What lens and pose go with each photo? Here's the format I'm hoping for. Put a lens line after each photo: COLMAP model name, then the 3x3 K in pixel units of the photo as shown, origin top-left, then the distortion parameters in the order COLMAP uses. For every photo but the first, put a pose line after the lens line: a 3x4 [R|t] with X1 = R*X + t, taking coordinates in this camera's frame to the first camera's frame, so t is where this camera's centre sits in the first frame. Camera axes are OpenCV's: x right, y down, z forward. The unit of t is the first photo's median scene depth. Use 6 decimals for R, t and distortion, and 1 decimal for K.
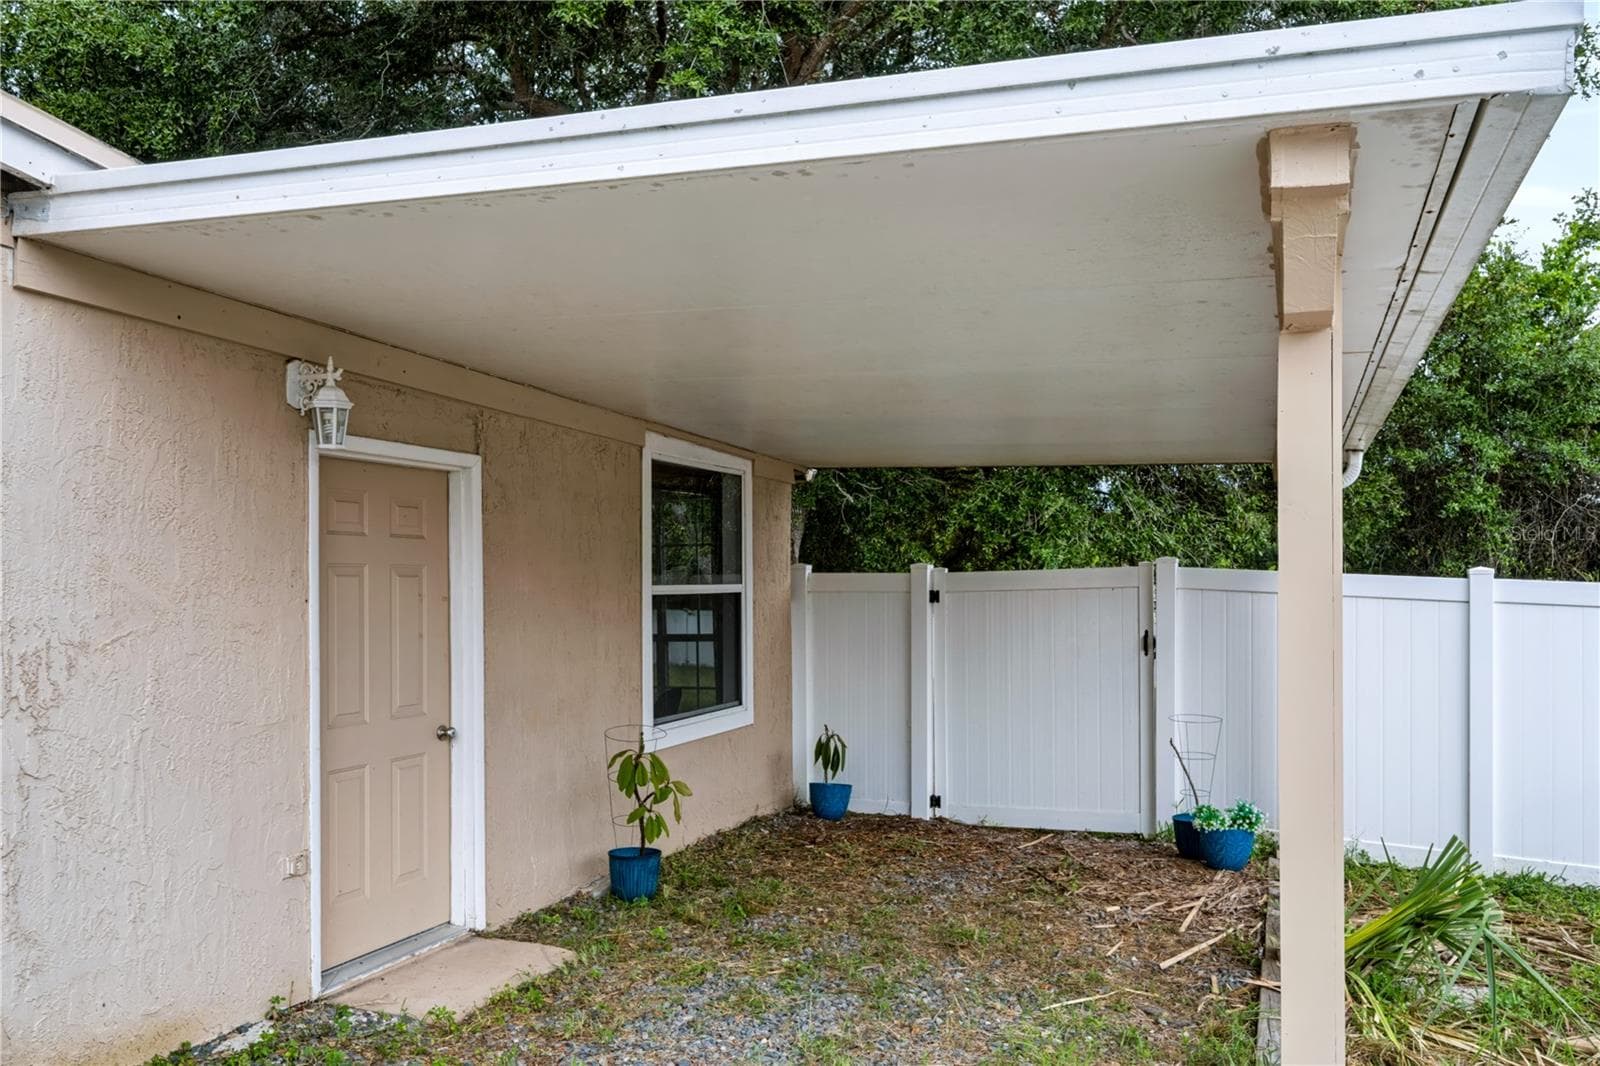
lens RADIAL K [[1192.9, 0, 800.0], [0, 1192.9, 533.0], [0, 0, 1]] dist [0.006196, -0.003382]
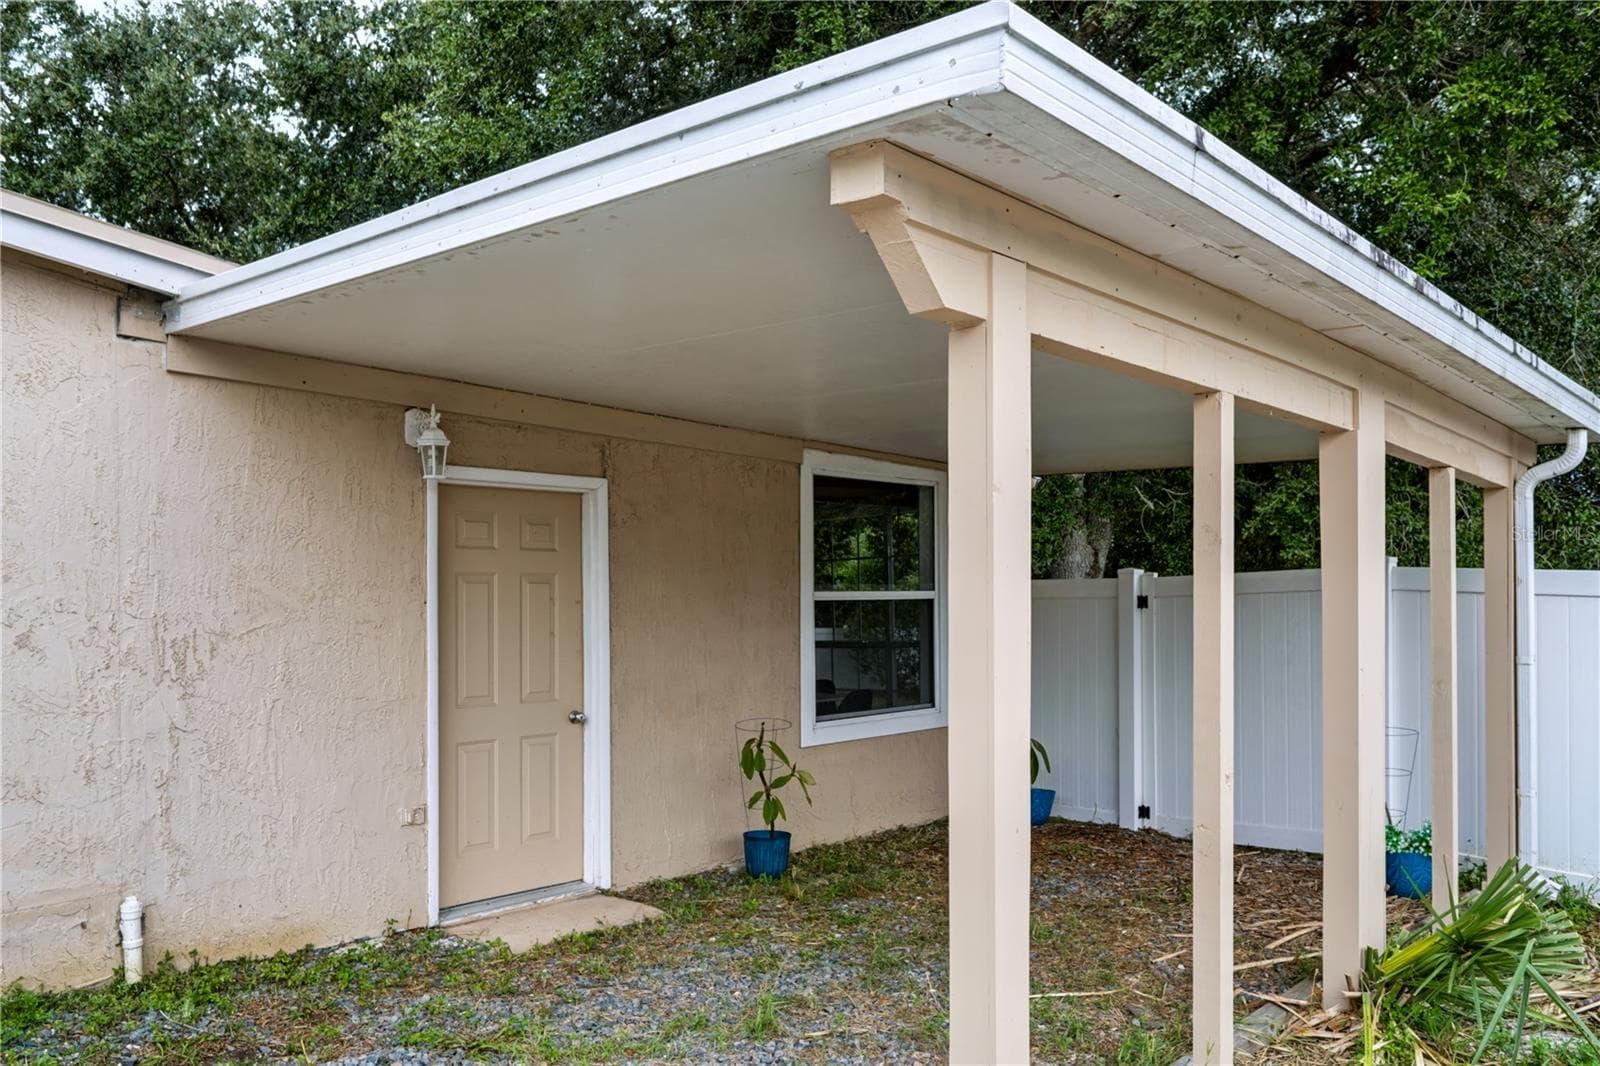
lens RADIAL K [[1185.2, 0, 800.0], [0, 1185.2, 533.0], [0, 0, 1]] dist [0.000398, 0.002748]
pose [[0.937632, -0.028147, -0.346489, 0.344451], [0.023198, 0.999561, -0.018421, 0.015162], [0.346855, 0.009234, 0.937873, -0.014631]]
